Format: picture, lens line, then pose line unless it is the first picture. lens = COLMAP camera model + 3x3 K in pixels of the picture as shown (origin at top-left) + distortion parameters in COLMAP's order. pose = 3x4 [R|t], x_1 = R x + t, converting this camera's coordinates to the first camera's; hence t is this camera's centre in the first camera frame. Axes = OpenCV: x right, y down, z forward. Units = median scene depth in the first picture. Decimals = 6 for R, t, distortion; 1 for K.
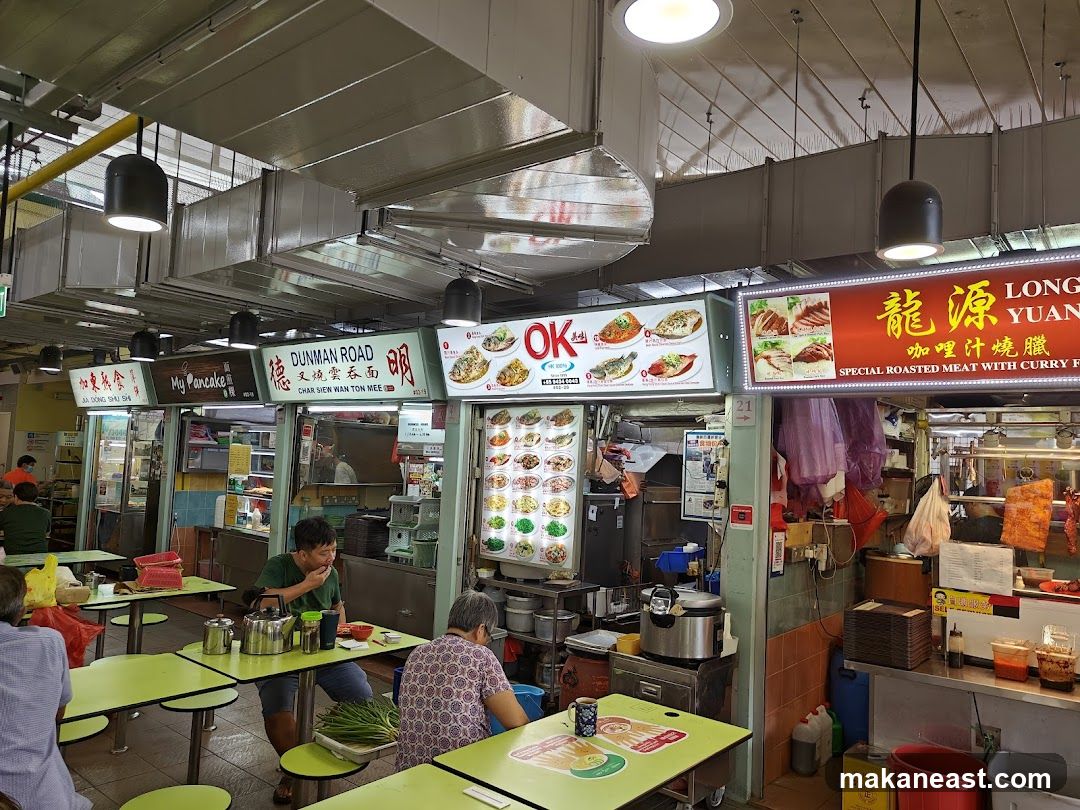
lens RADIAL K [[758.4, 0, 570.0], [0, 758.4, 409.2], [0, 0, 1]] dist [0.030011, -0.045645]
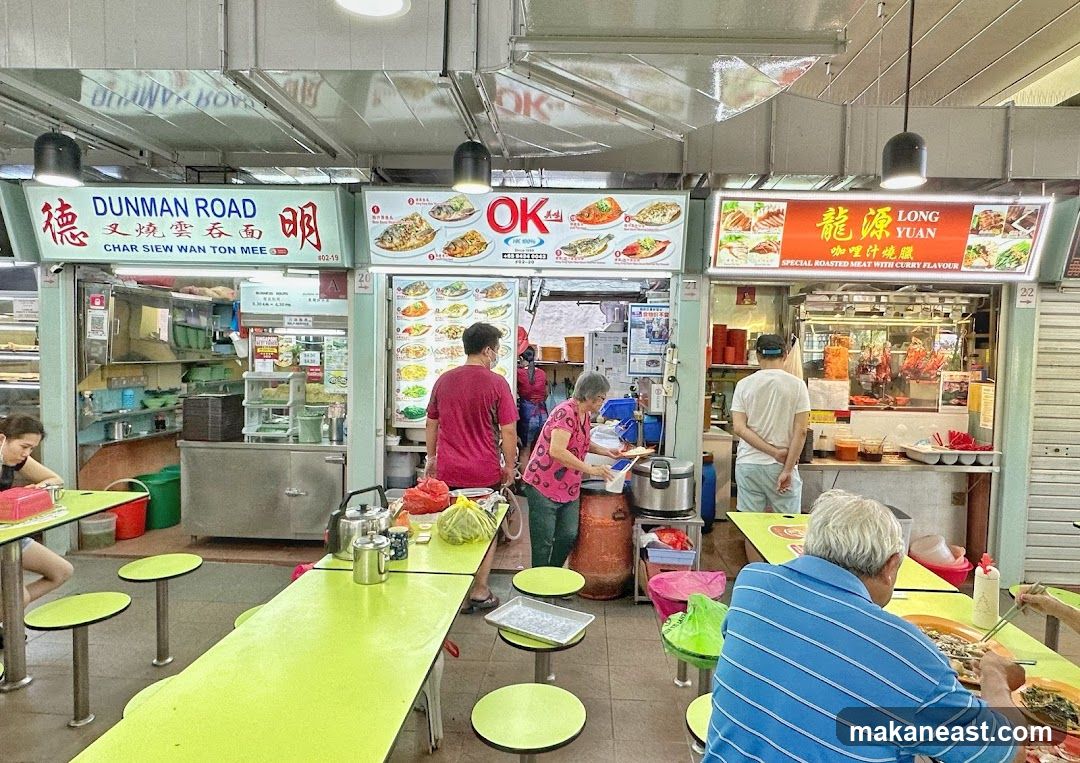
lens RADIAL K [[598.9, 0, 598.9], [0, 598.9, 378.1], [0, 0, 1]] dist [-0.011854, 0.003139]
pose [[0.800286, -0.057813, 0.596825, -0.460693], [-0.028673, 0.990513, 0.134397, 0.018468], [-0.598933, -0.124669, 0.791035, 0.254221]]
